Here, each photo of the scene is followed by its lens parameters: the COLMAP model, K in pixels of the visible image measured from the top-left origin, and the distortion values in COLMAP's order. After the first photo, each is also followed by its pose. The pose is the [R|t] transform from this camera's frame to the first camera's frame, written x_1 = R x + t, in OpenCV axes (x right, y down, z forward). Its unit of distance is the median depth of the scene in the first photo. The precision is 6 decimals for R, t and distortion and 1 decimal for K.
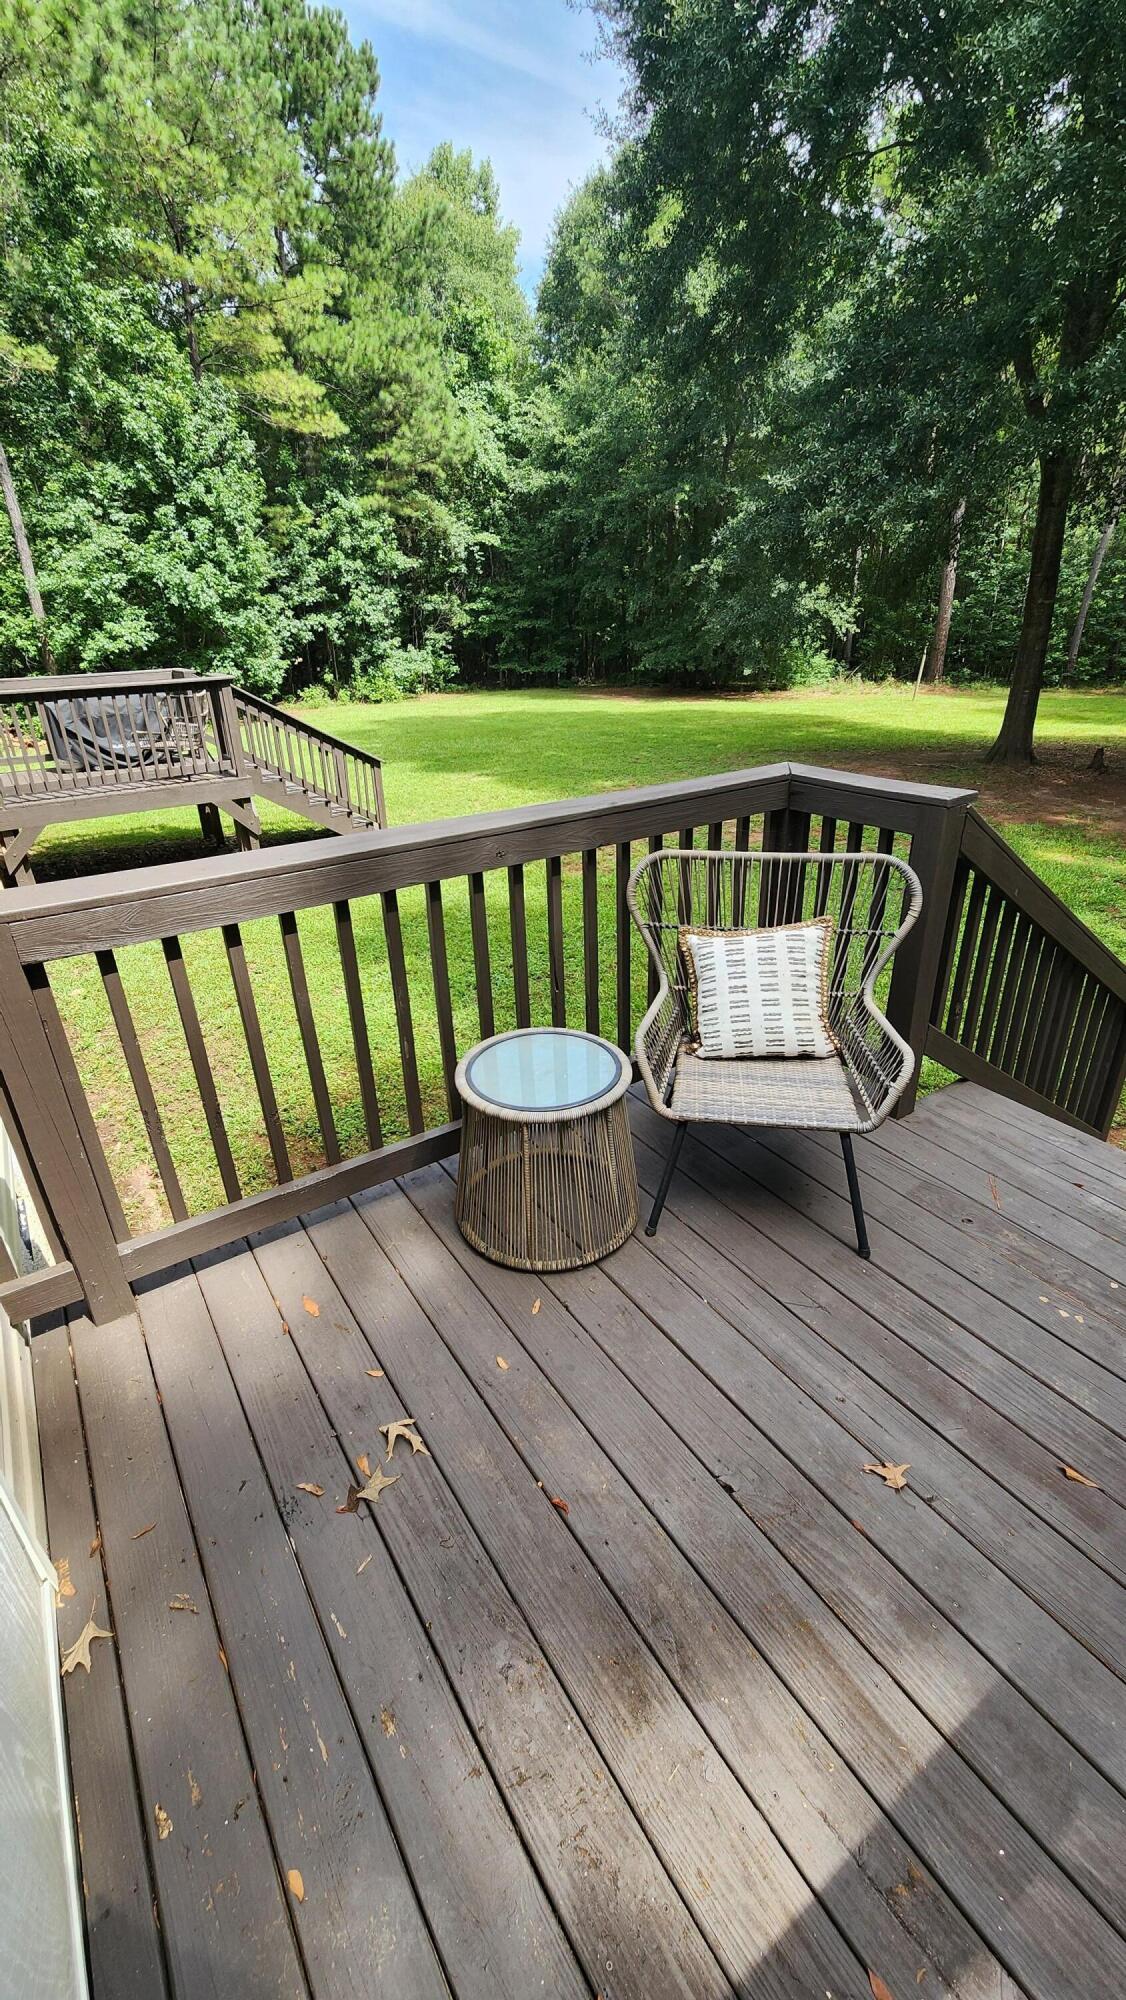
lens RADIAL K [[813.6, 0, 555.9], [0, 813.6, 999.8], [0, 0, 1]] dist [0.001018, 0.000039]
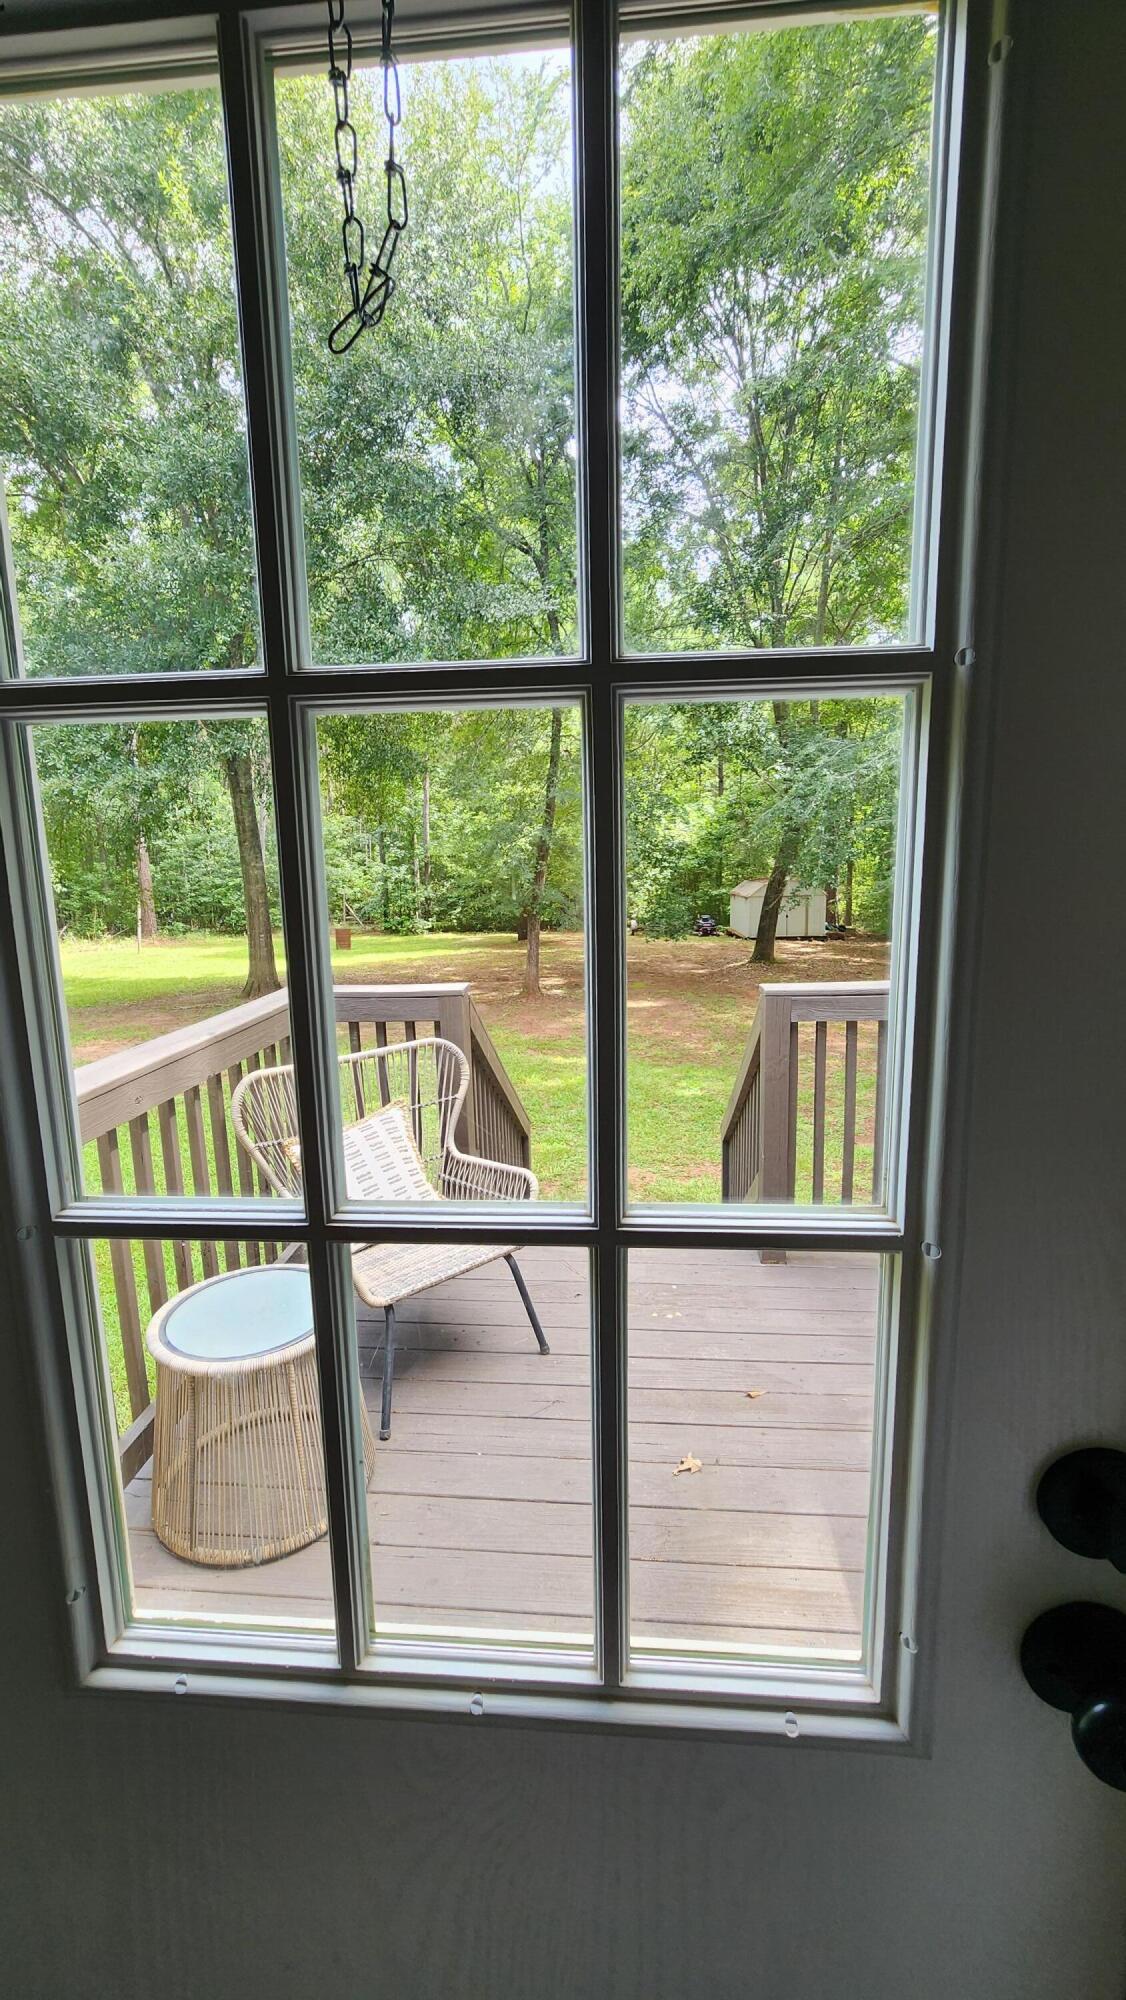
lens RADIAL K [[813.6, 0, 562.0], [0, 813.6, 998.4], [0, 0, 1]] dist [0.001018, 0.000039]
pose [[0.624695, -0.122049, 0.771272, -0.379597], [0.340693, 0.931343, -0.128566, -0.004687], [-0.702627, 0.343081, 0.623386, 0.052520]]
